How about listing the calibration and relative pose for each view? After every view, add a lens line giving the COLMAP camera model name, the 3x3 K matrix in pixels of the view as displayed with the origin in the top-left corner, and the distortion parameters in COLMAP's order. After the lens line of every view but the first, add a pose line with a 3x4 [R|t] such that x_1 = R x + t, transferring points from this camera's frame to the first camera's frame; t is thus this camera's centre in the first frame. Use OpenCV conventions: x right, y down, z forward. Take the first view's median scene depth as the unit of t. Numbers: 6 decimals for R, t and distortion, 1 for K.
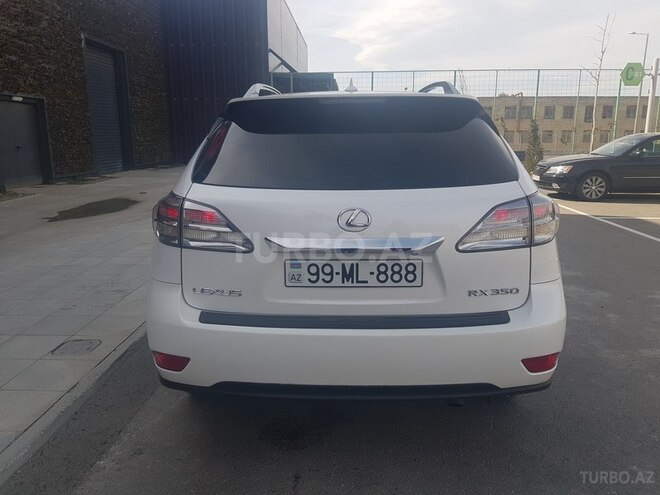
lens RADIAL K [[515.2, 0, 335.3], [0, 515.2, 248.6], [0, 0, 1]] dist [0.012977, -0.035815]
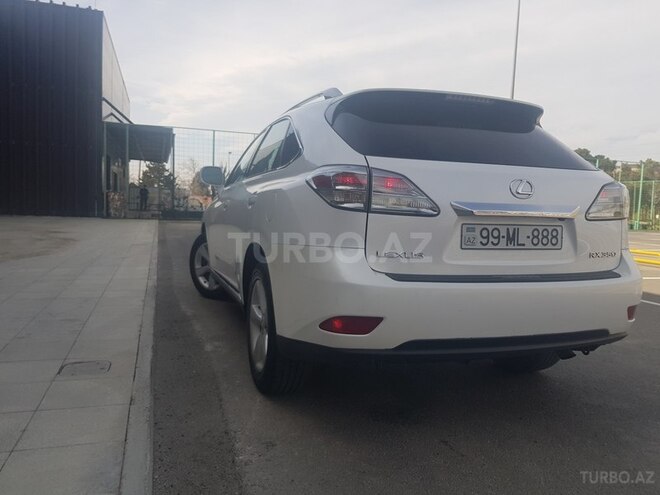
lens RADIAL K [[515.2, 0, 331.4], [0, 515.2, 251.0], [0, 0, 1]] dist [0.012977, -0.035815]
pose [[0.940728, 0.006726, 0.339095, -0.545098], [0.033255, 0.993156, -0.111957, 0.143244], [-0.337528, 0.116598, 0.934066, 0.050646]]
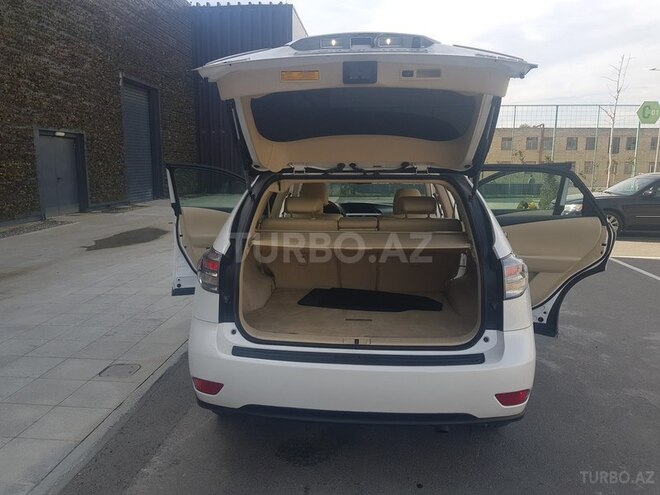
lens RADIAL K [[515.2, 0, 324.4], [0, 515.2, 242.4], [0, 0, 1]] dist [0.012977, -0.035815]
pose [[0.998098, 0.016706, -0.059346, 0.021555], [-0.020408, 0.997846, -0.062339, -0.041331], [0.058177, 0.063431, 0.996289, -0.181992]]
